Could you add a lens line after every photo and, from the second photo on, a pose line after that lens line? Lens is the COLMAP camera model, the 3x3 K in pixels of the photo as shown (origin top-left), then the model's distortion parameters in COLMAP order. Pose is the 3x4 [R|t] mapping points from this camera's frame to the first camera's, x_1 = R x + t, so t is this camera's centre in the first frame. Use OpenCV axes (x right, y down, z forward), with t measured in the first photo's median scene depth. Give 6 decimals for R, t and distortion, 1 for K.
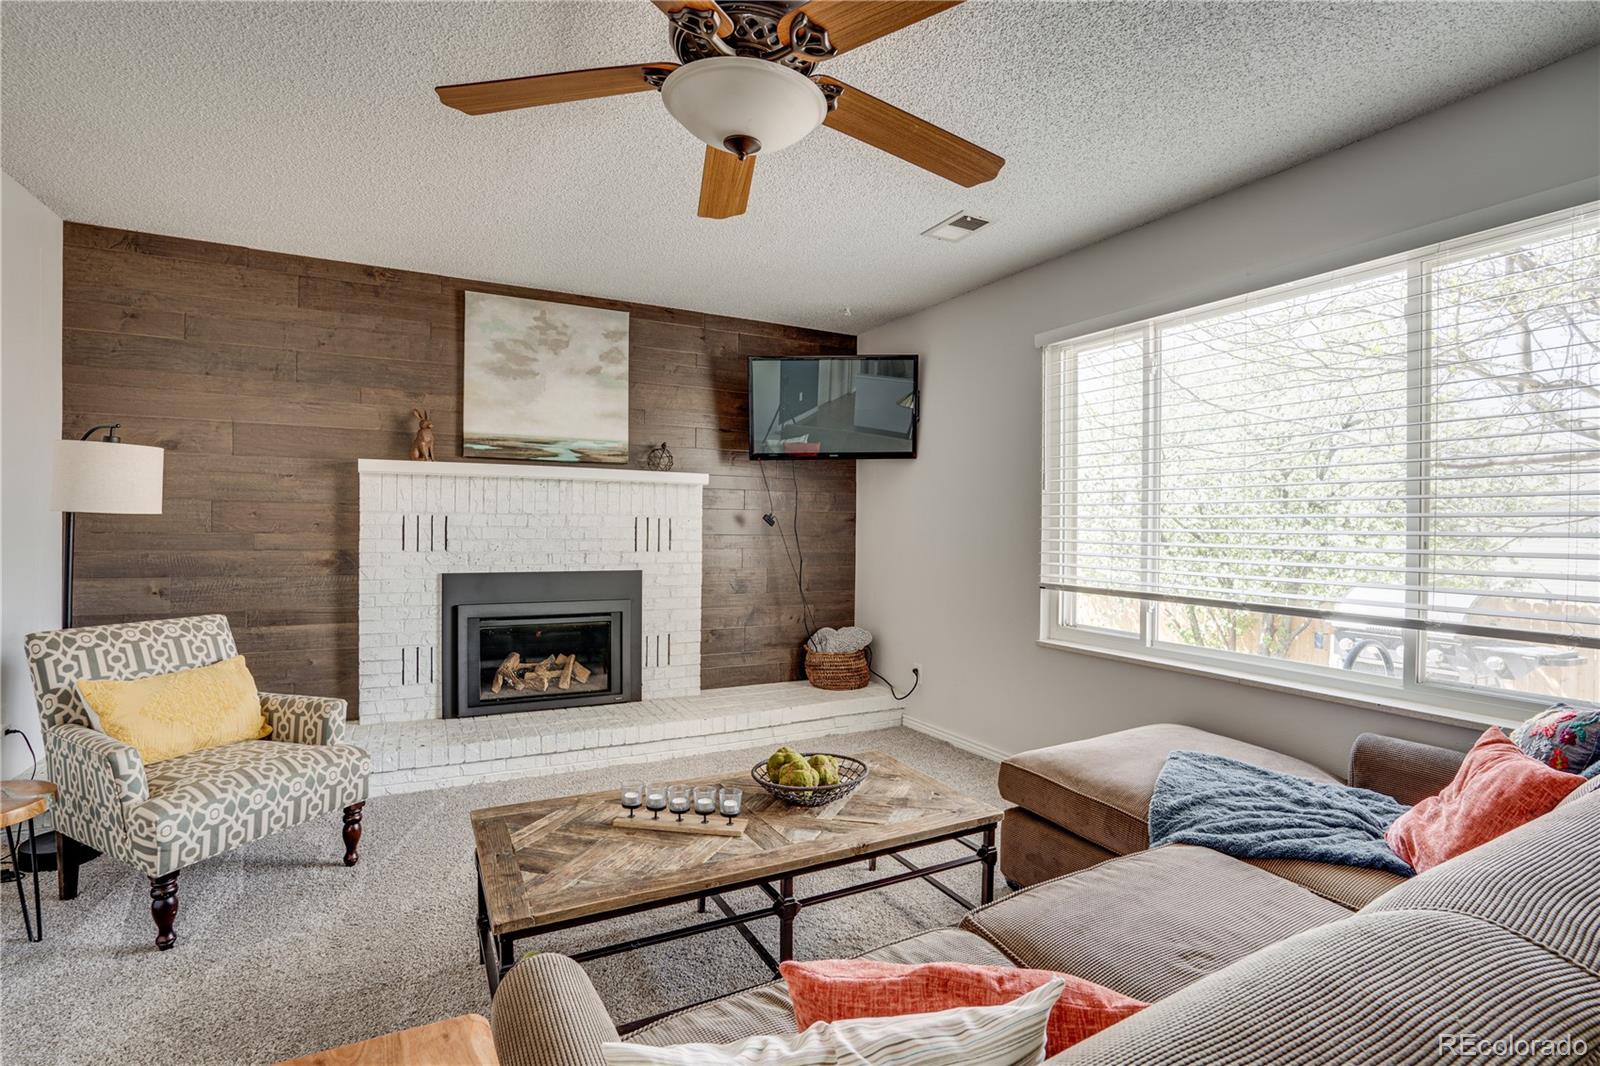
lens RADIAL K [[746.5, 0, 801.5], [0, 746.5, 537.5], [0, 0, 1]] dist [-0.059309, 0.026752]
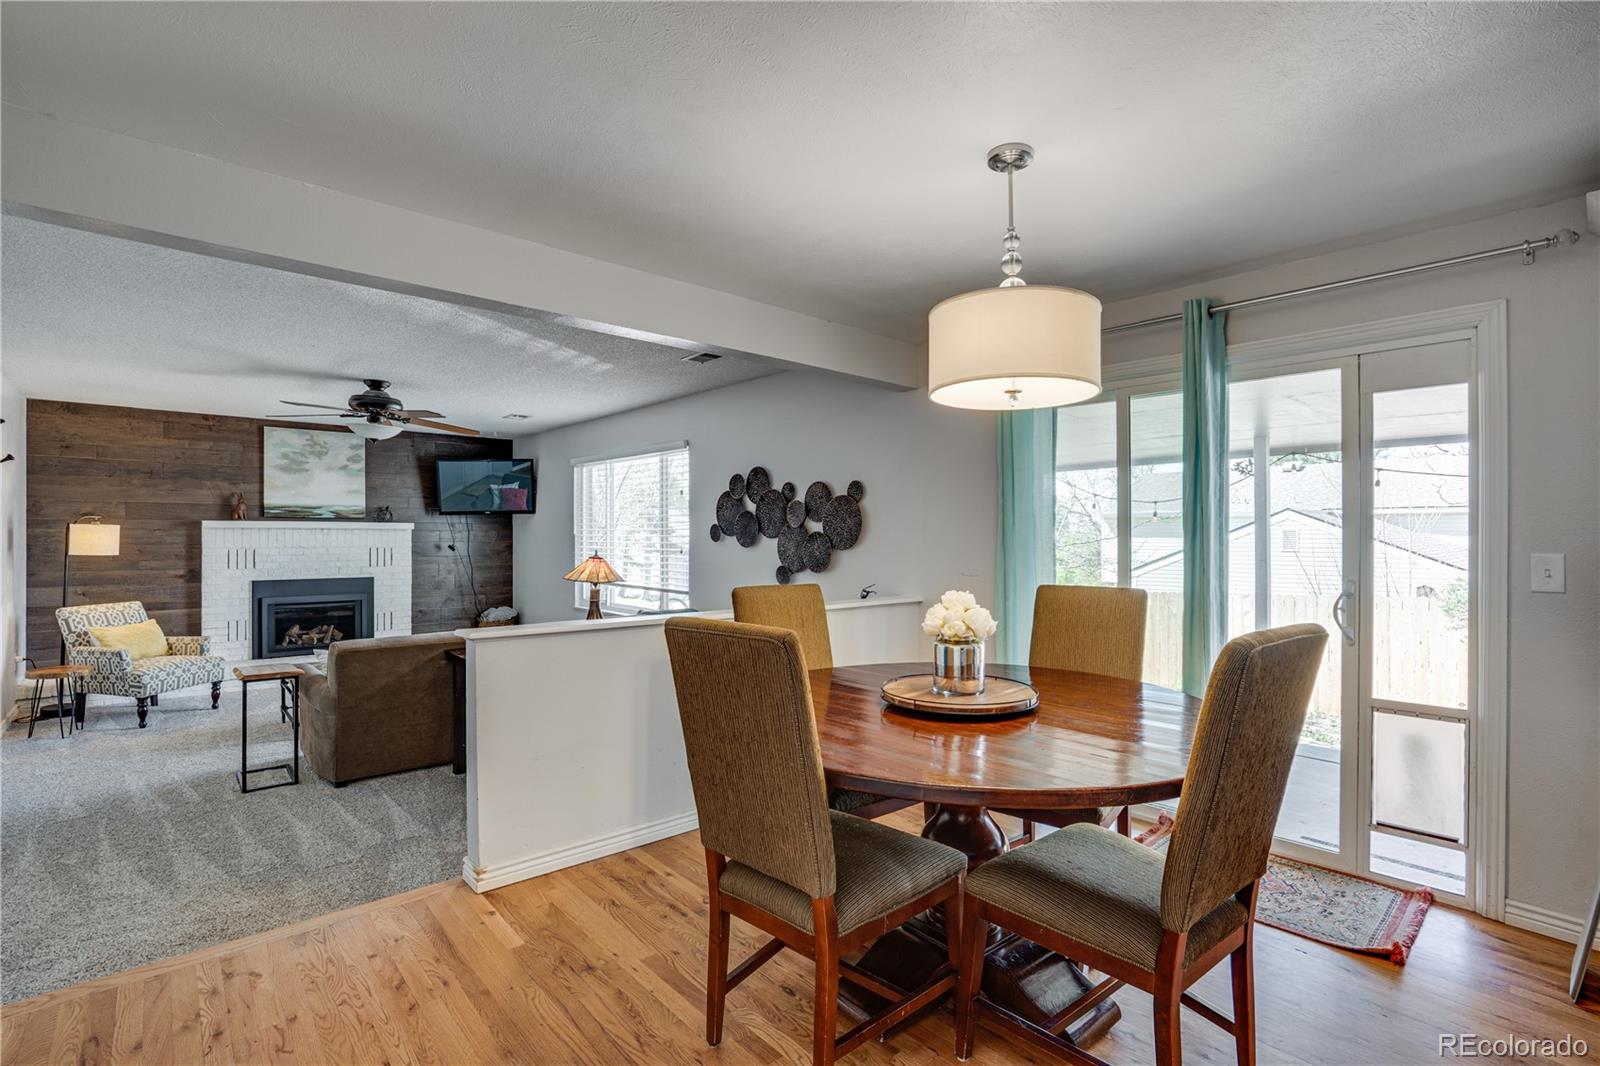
lens RADIAL K [[746.5, 0, 801.5], [0, 746.5, 537.5], [0, 0, 1]] dist [-0.059309, 0.026752]
pose [[0.971388, -0.009822, 0.237296, 0.414843], [0.012481, 0.999875, -0.009705, -0.024499], [-0.237171, 0.012389, 0.971389, -1.089387]]
